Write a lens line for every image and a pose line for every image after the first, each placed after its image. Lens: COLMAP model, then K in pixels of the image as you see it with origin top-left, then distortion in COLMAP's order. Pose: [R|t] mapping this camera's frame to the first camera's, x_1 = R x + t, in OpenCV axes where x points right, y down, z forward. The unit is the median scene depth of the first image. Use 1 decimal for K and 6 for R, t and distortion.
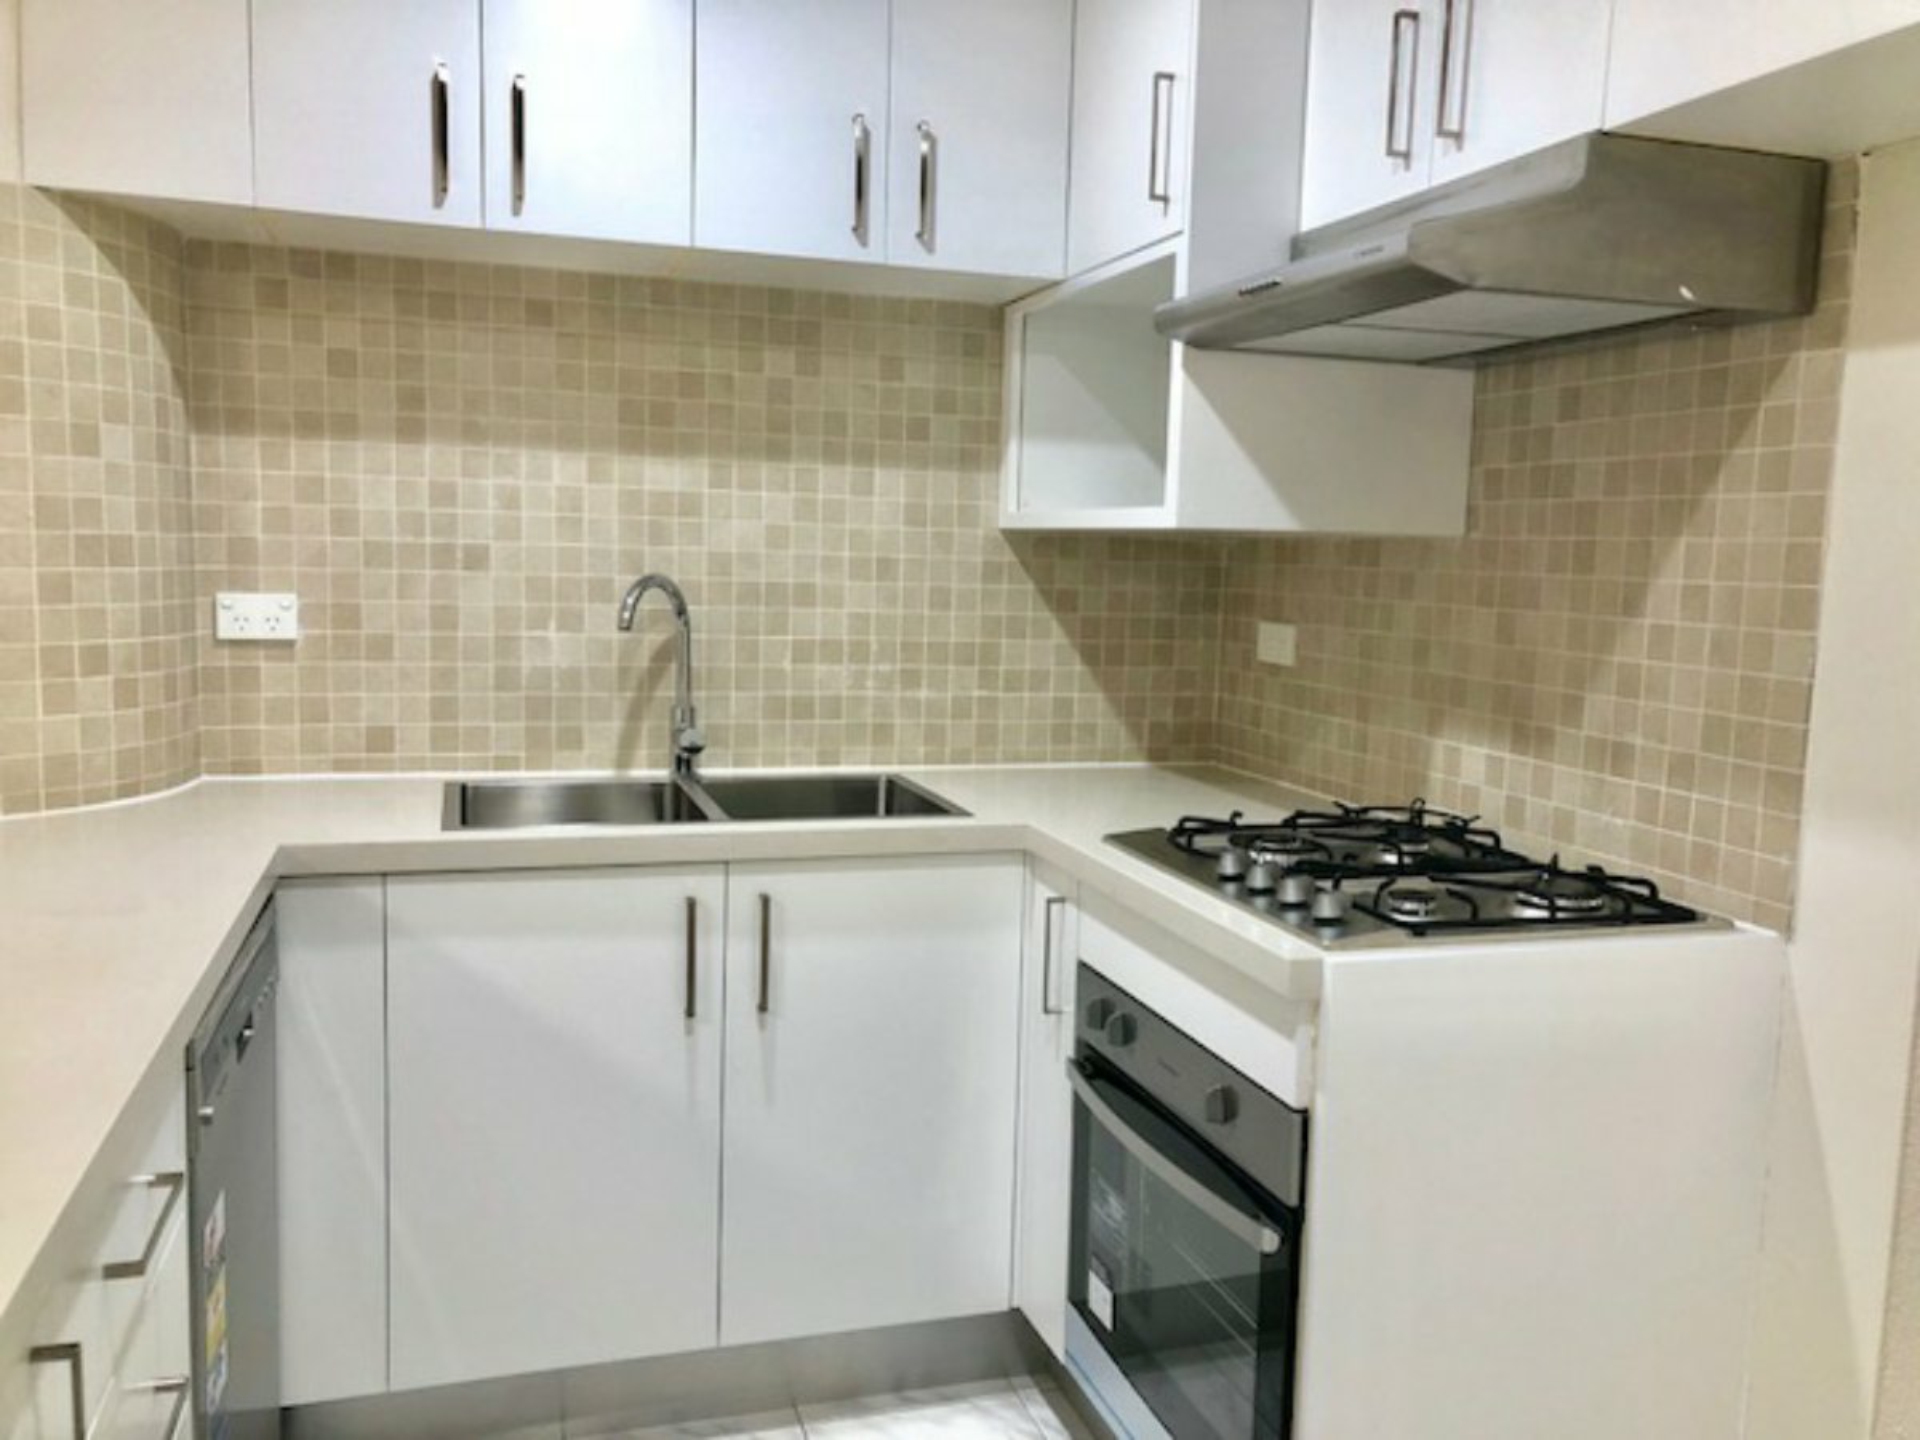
lens RADIAL K [[1584.4, 0, 955.5], [0, 1584.4, 725.5], [0, 0, 1]] dist [0.083719, -0.017378]
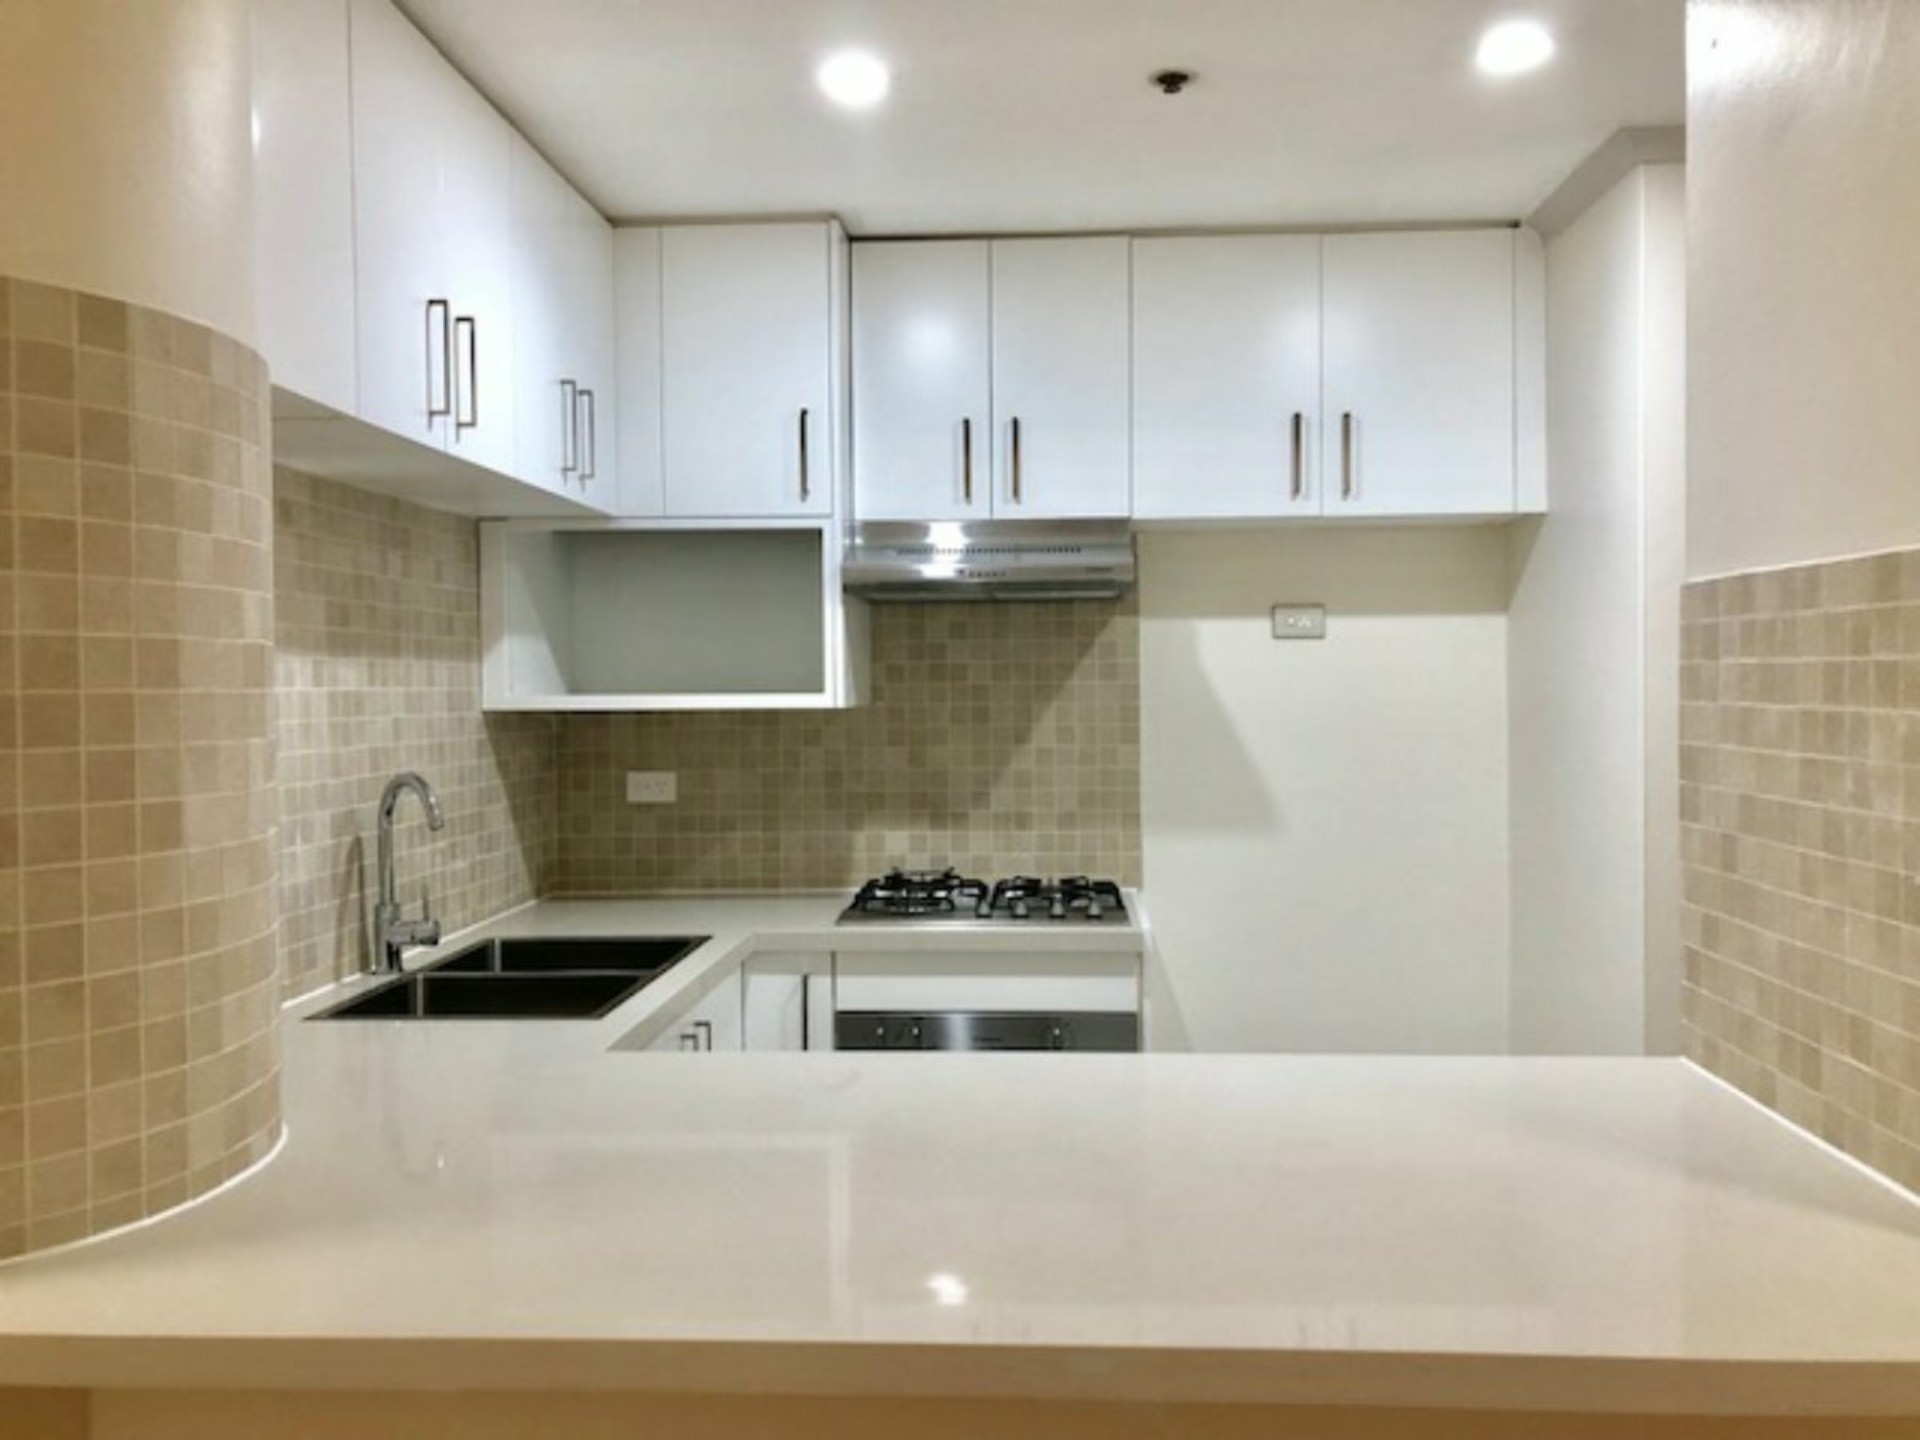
lens RADIAL K [[1584.4, 0, 959.9], [0, 1584.4, 723.8], [0, 0, 1]] dist [0.083719, -0.017378]
pose [[0.346083, -0.055851, 0.936540, -1.242311], [0.127571, 0.991757, 0.012001, -0.114400], [-0.929490, 0.115322, 0.350355, 0.381635]]
